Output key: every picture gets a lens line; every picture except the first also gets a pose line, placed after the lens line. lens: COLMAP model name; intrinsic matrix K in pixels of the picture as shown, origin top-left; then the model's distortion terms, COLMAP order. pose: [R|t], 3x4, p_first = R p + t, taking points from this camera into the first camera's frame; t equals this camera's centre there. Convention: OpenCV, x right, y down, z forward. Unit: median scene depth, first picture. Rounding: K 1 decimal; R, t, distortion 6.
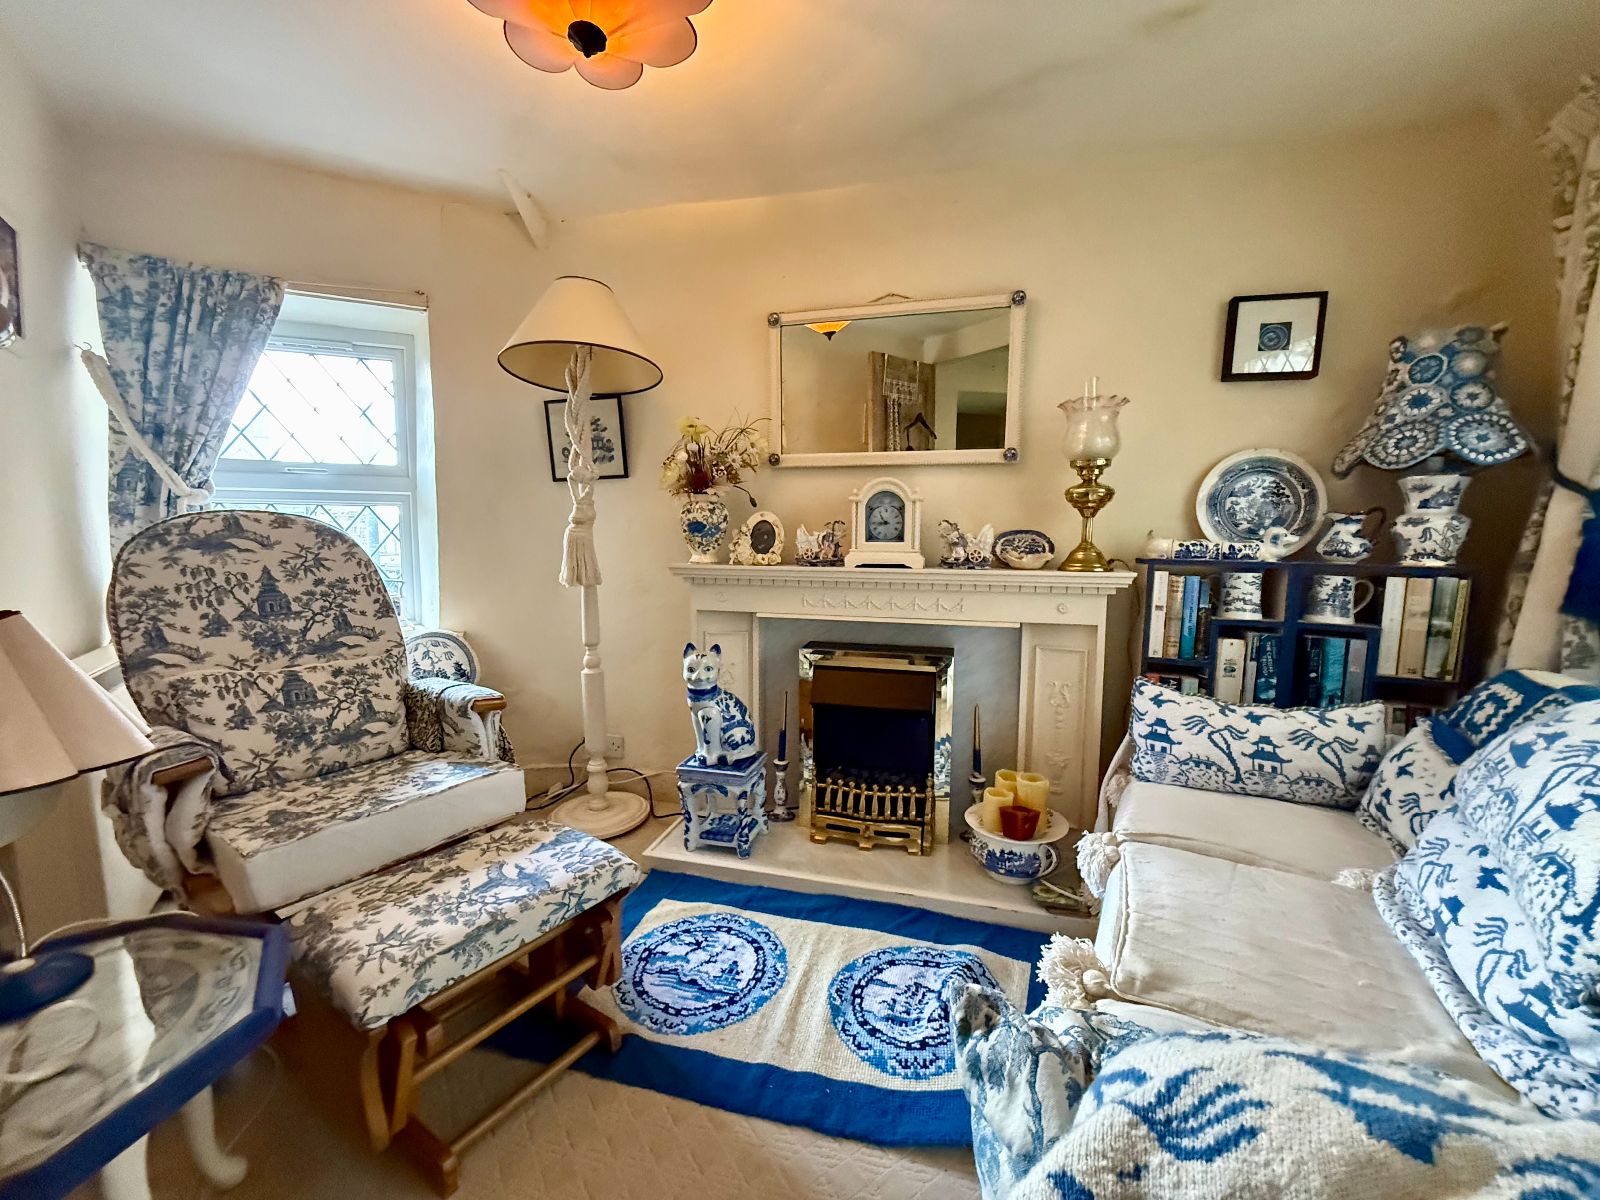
lens RADIAL K [[638.1, 0, 803.4], [0, 638.1, 597.8], [0, 0, 1]] dist [0.000570, -0.000140]
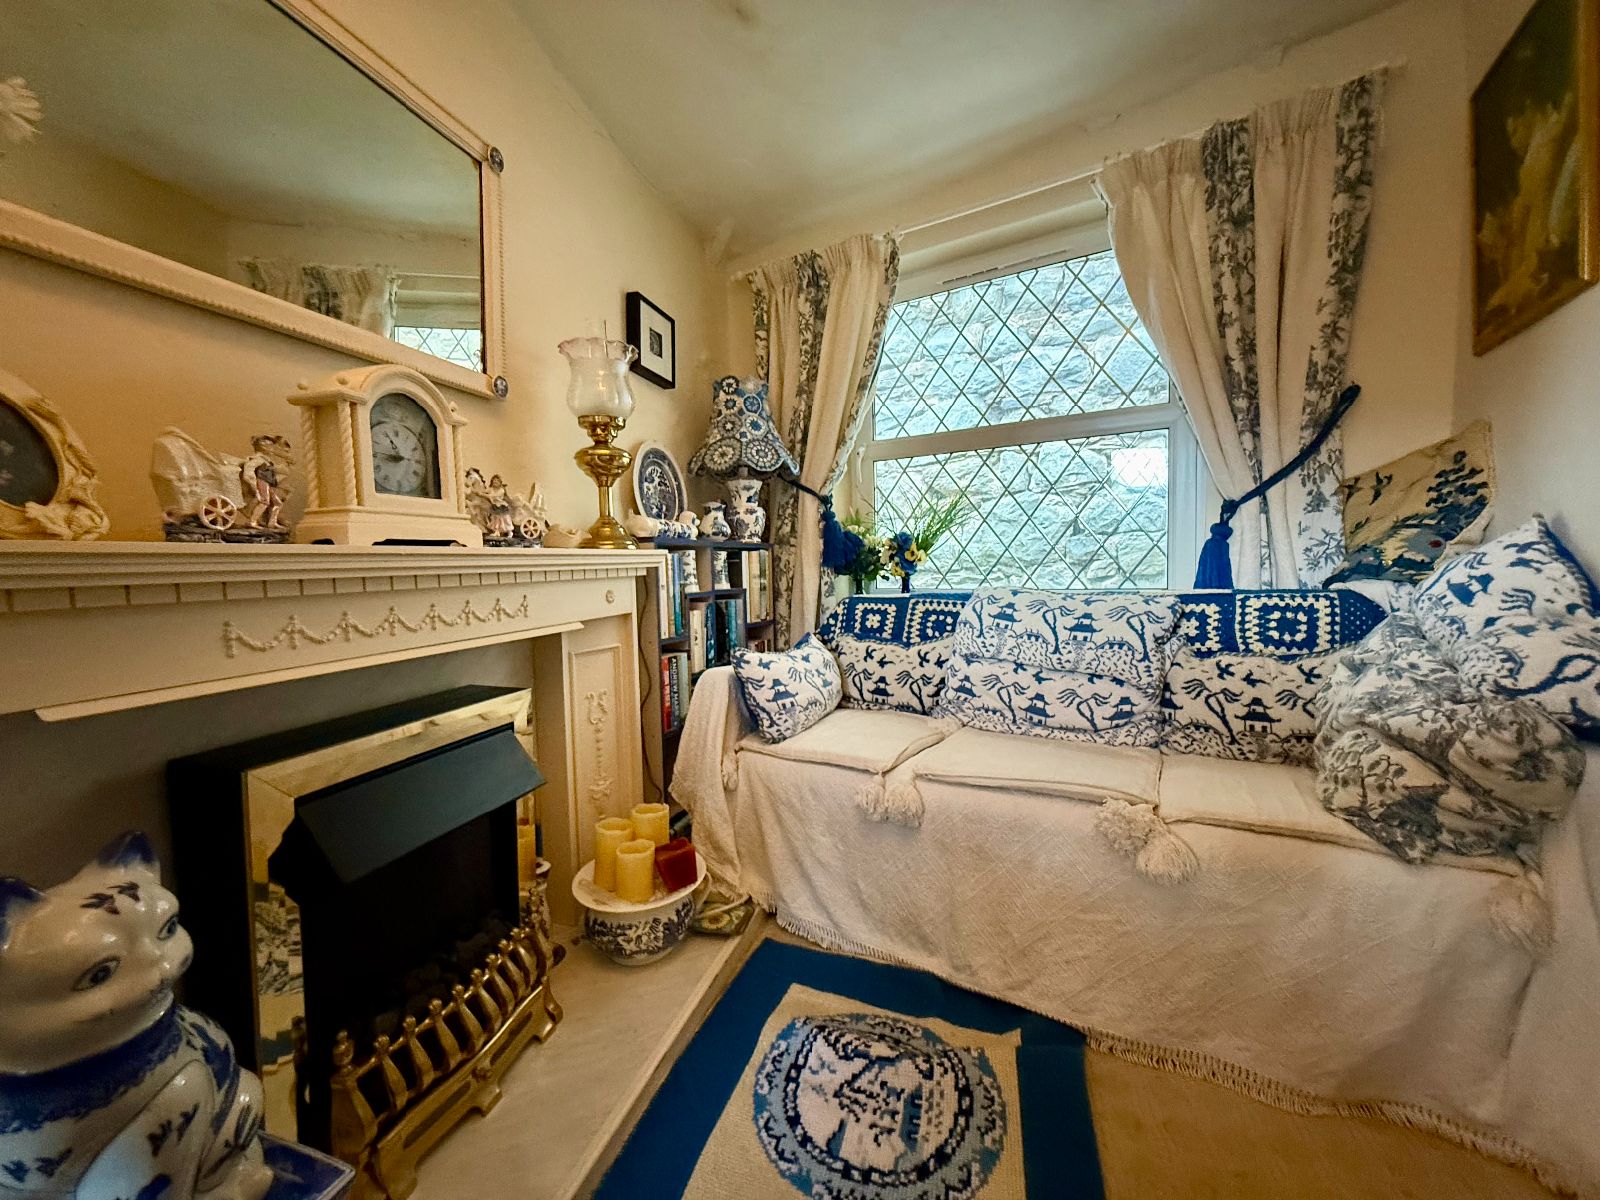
lens RADIAL K [[638.1, 0, 803.4], [0, 638.1, 597.8], [0, 0, 1]] dist [0.000570, -0.000140]
pose [[0.022772, -0.066321, 0.997538, -0.470900], [0.115314, 0.991312, 0.063275, -0.005462], [-0.993068, 0.113590, 0.030222, 0.878882]]
